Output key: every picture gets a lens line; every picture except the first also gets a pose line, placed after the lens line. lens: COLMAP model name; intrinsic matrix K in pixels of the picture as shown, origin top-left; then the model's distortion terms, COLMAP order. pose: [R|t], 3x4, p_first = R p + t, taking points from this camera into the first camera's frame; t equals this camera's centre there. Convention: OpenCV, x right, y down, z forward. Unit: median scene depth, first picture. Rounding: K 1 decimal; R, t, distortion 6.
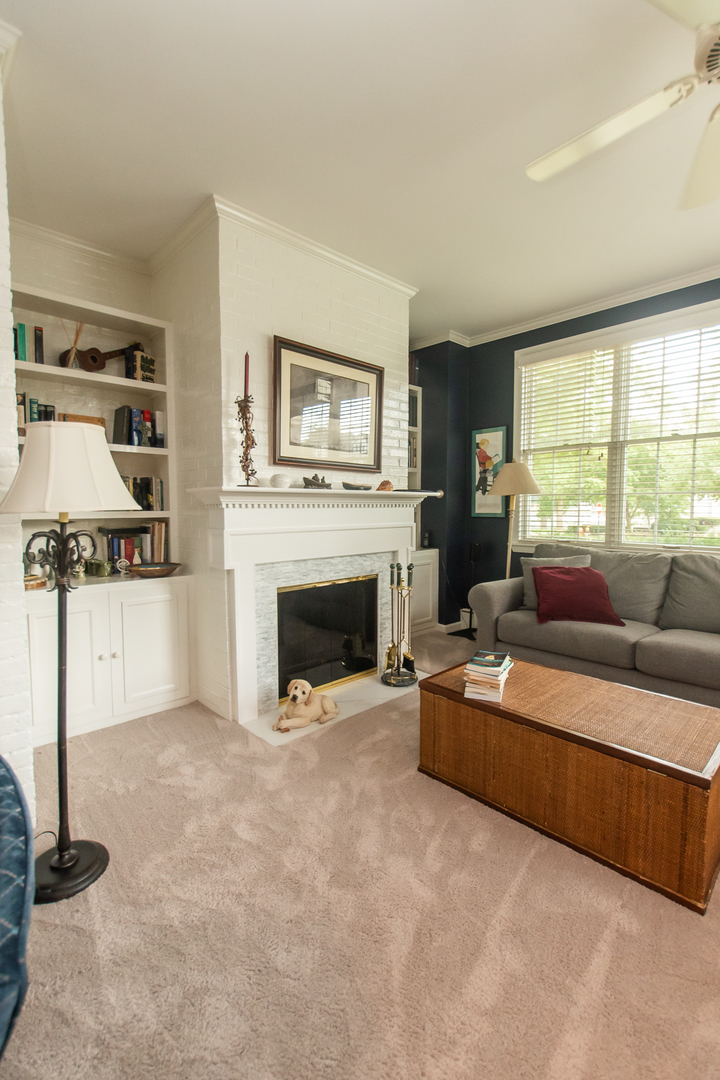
lens RADIAL K [[469.0, 0, 360.7], [0, 469.0, 536.4], [0, 0, 1]] dist [-0.015782, -0.004261]
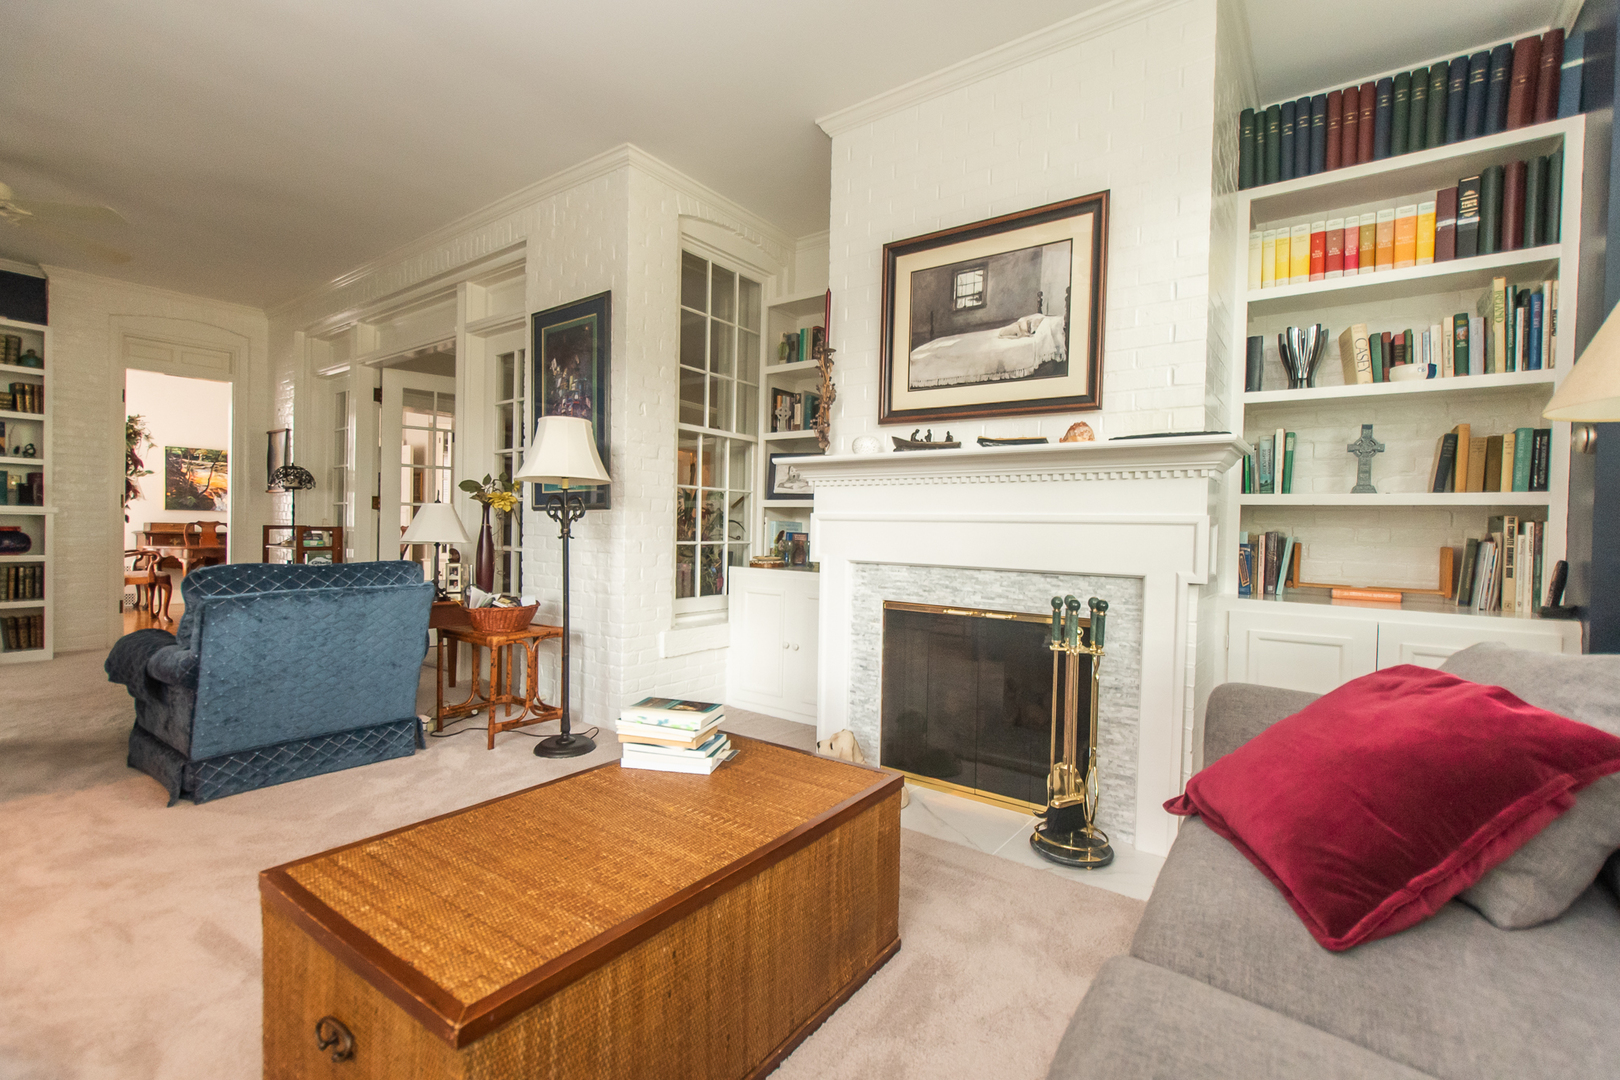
lens RADIAL K [[703.4, 0, 810.9], [0, 703.4, 542.6], [0, 0, 1]] dist [-0.015782, -0.004261]
pose [[0.172864, 0.020949, -0.984723, 0.817926], [-0.086527, 0.996231, 0.006005, 0.027298], [0.981138, 0.084167, 0.174025, 0.698958]]
